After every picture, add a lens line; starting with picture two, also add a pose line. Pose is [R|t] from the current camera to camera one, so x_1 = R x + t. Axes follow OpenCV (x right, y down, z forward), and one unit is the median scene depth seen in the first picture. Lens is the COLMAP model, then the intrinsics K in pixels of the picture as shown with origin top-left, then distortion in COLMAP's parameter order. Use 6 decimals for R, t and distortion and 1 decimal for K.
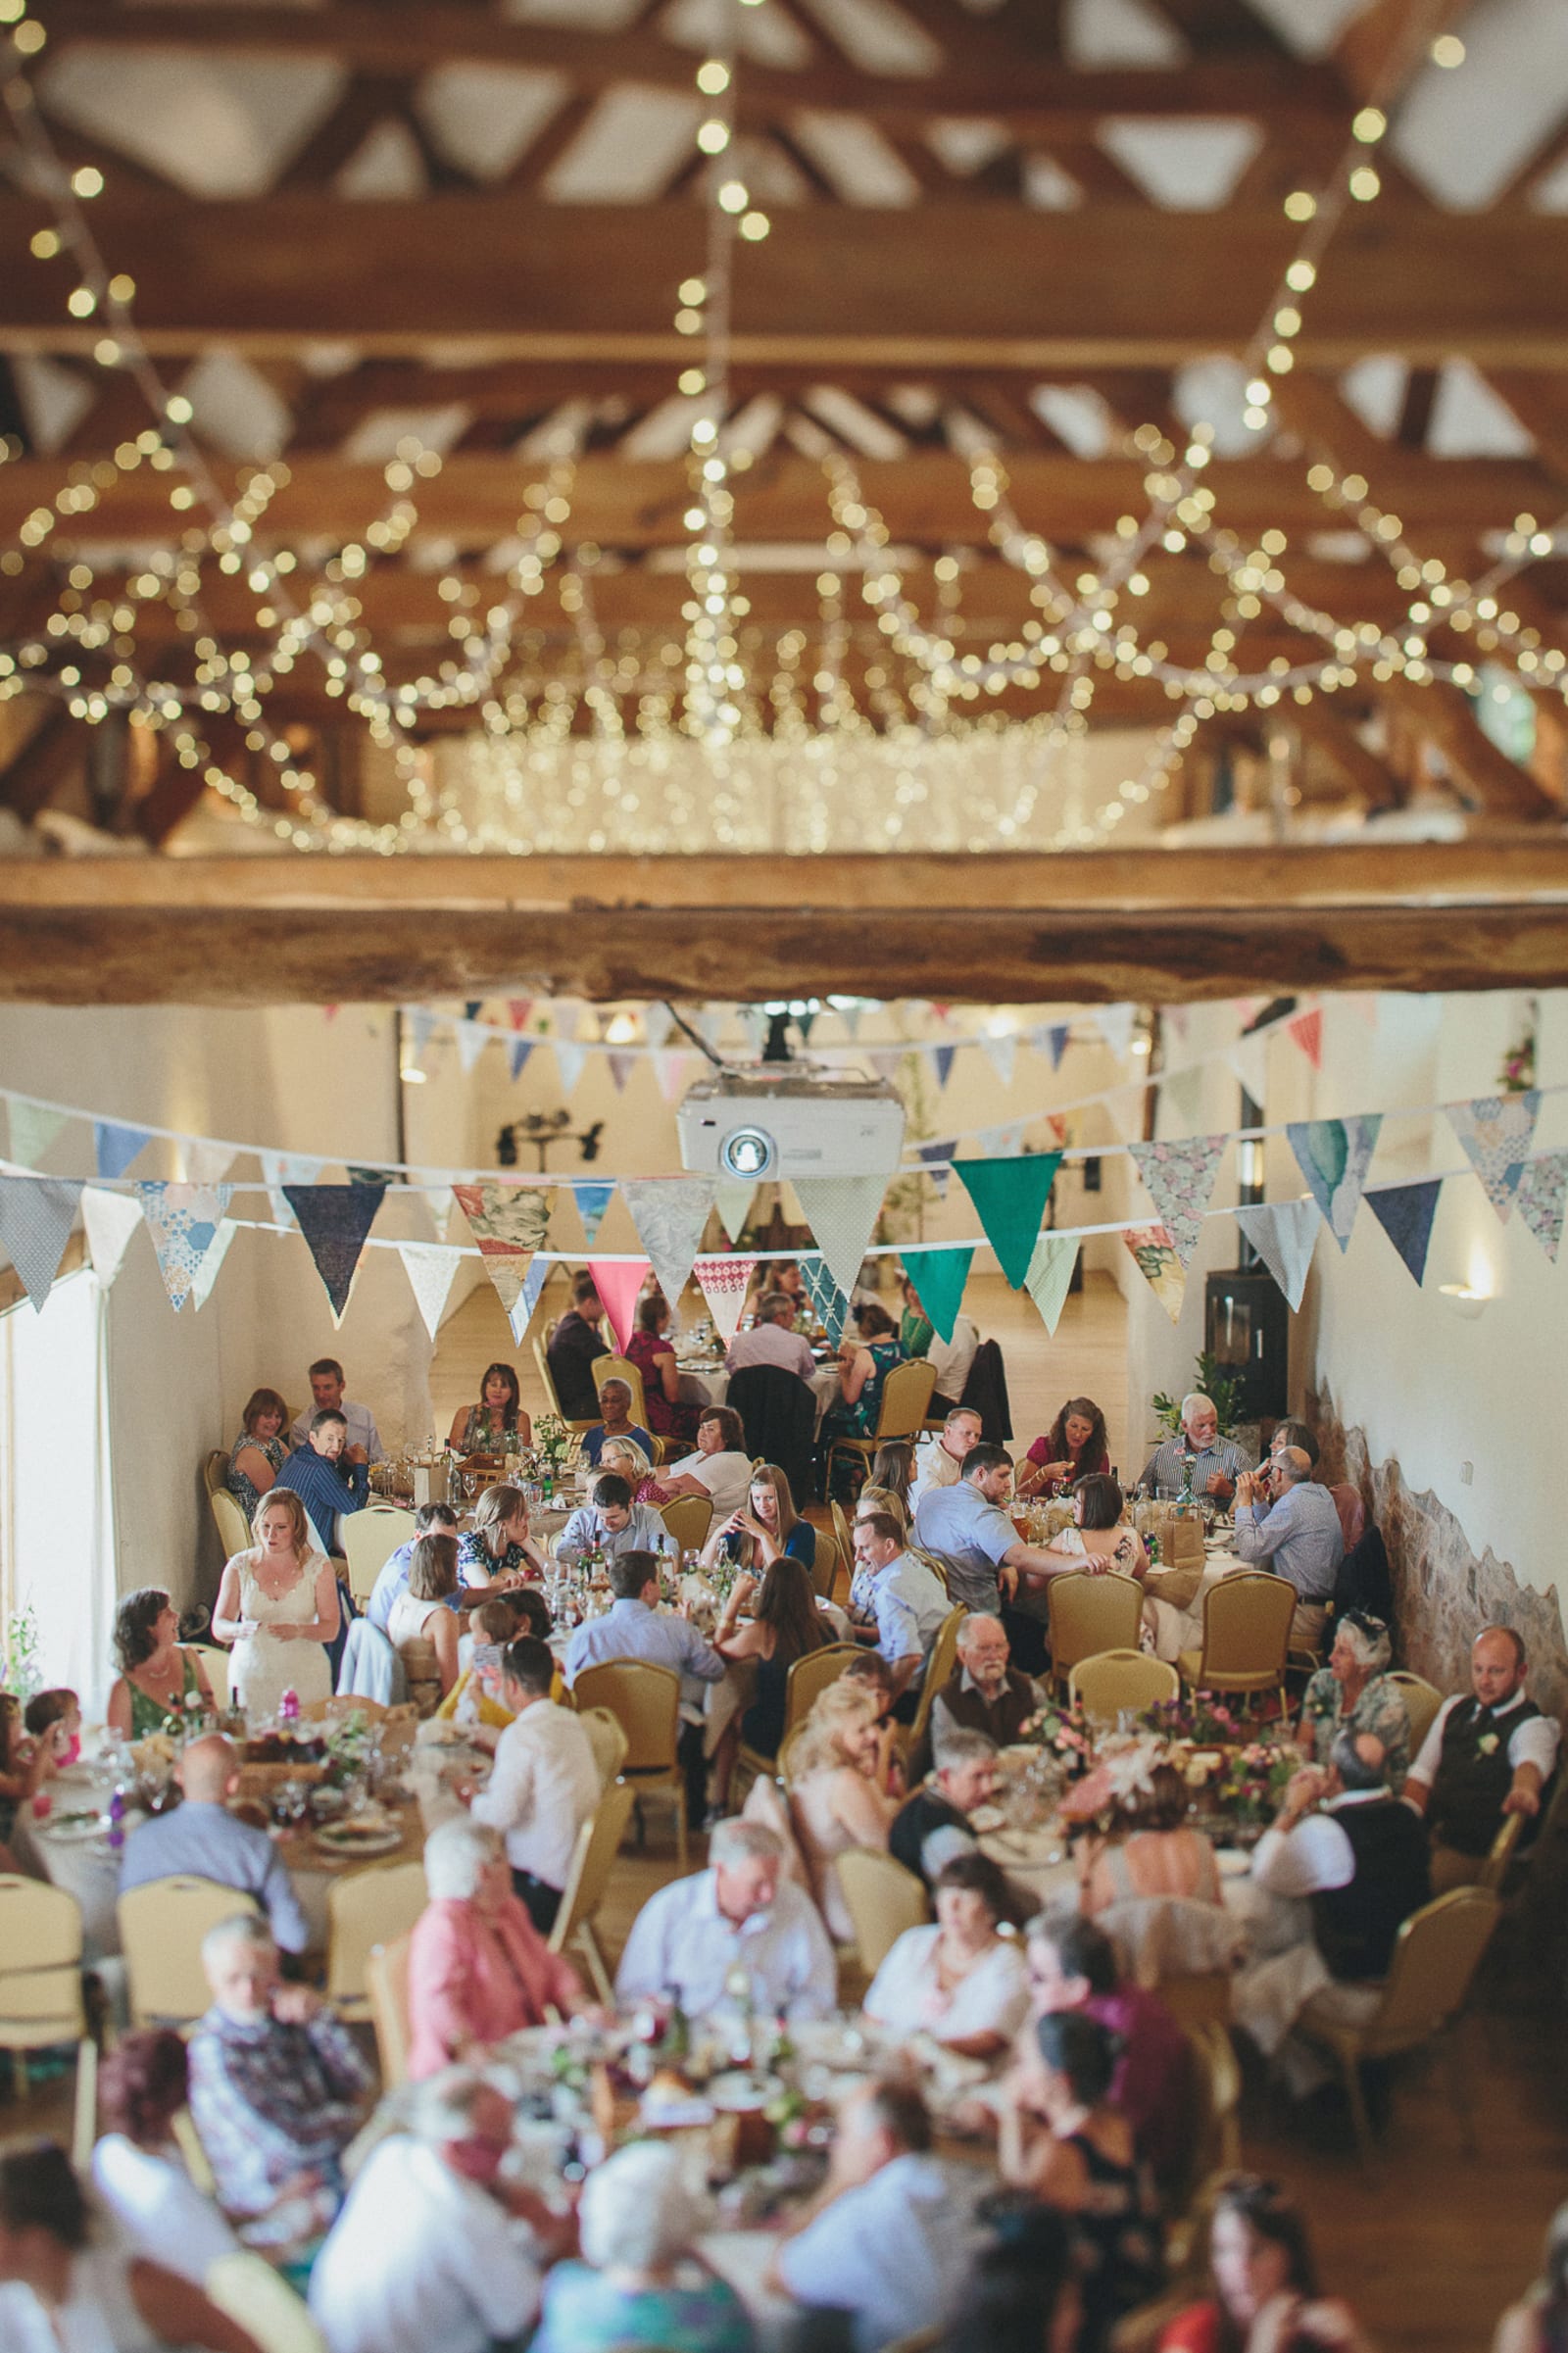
lens RADIAL K [[2879.3, 0, 784.0], [0, 2879.3, 1176.5], [0, 0, 1]] dist [-0.029386, -0.012958]
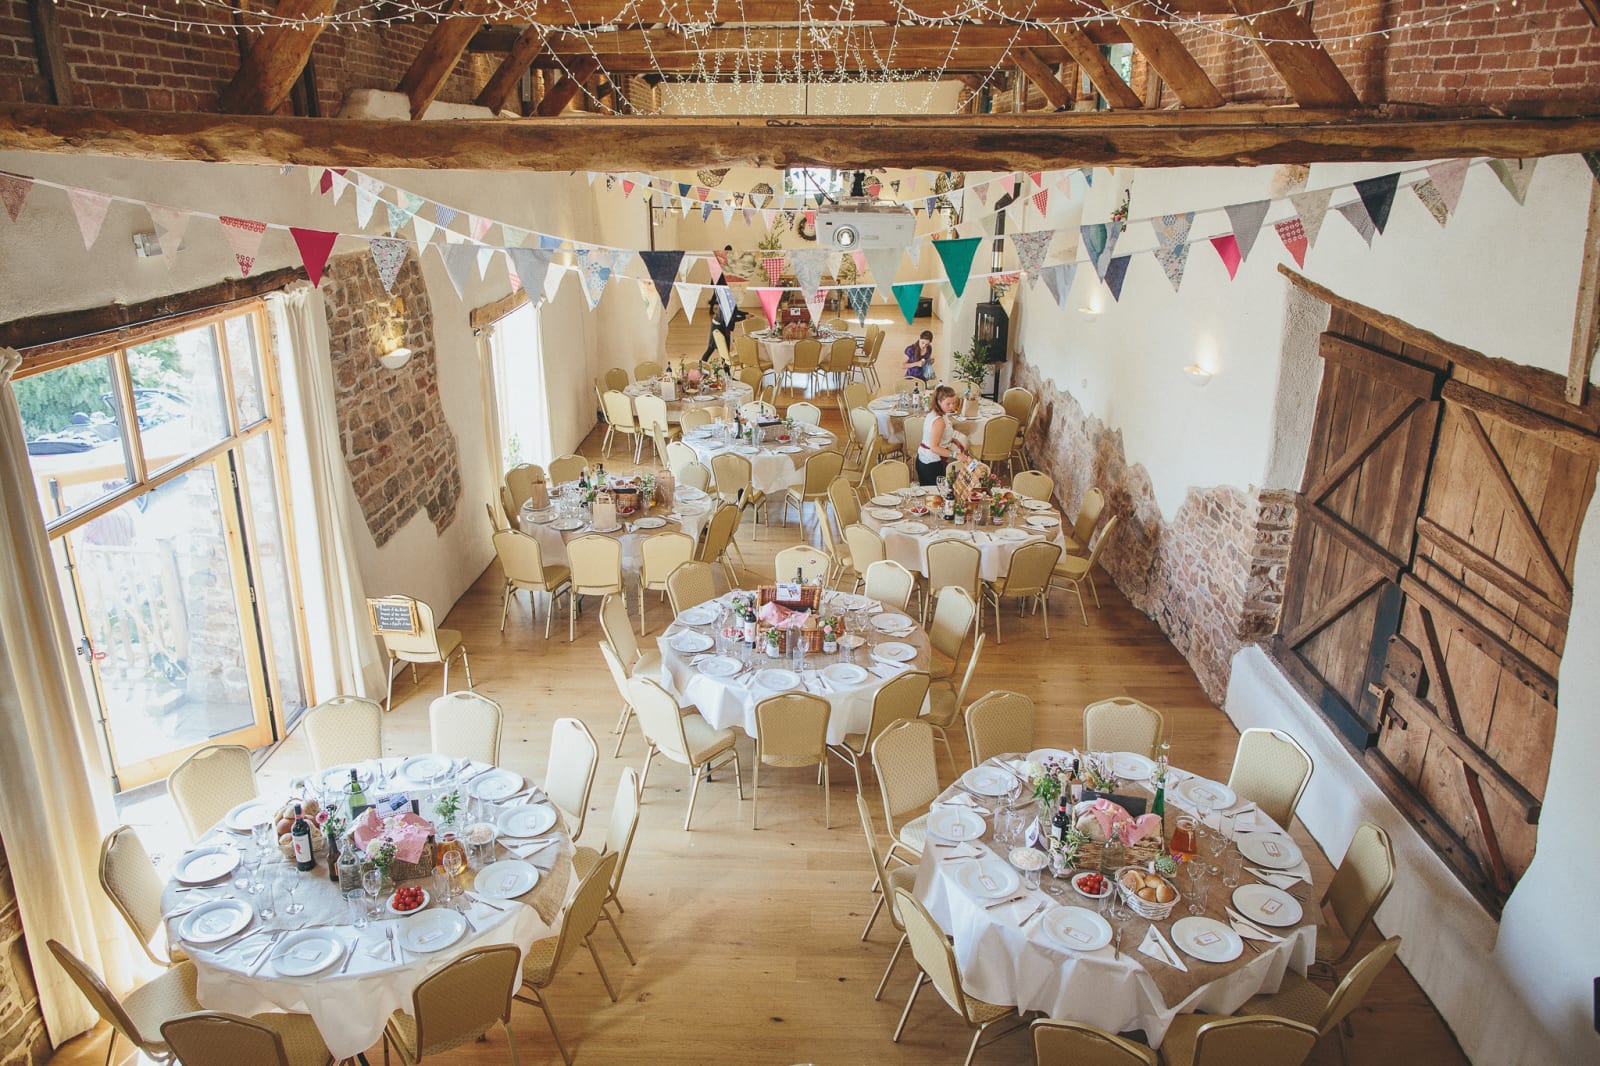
lens RADIAL K [[1071.9, 0, 800.0], [0, 1071.9, 533.0], [0, 0, 1]] dist [-0.027472, -0.000403]
pose [[0.999831, 0.006512, 0.017187, -0.059746], [-0.010412, 0.971282, 0.237704, 0.018472], [-0.015146, -0.237843, 0.971185, 0.104845]]
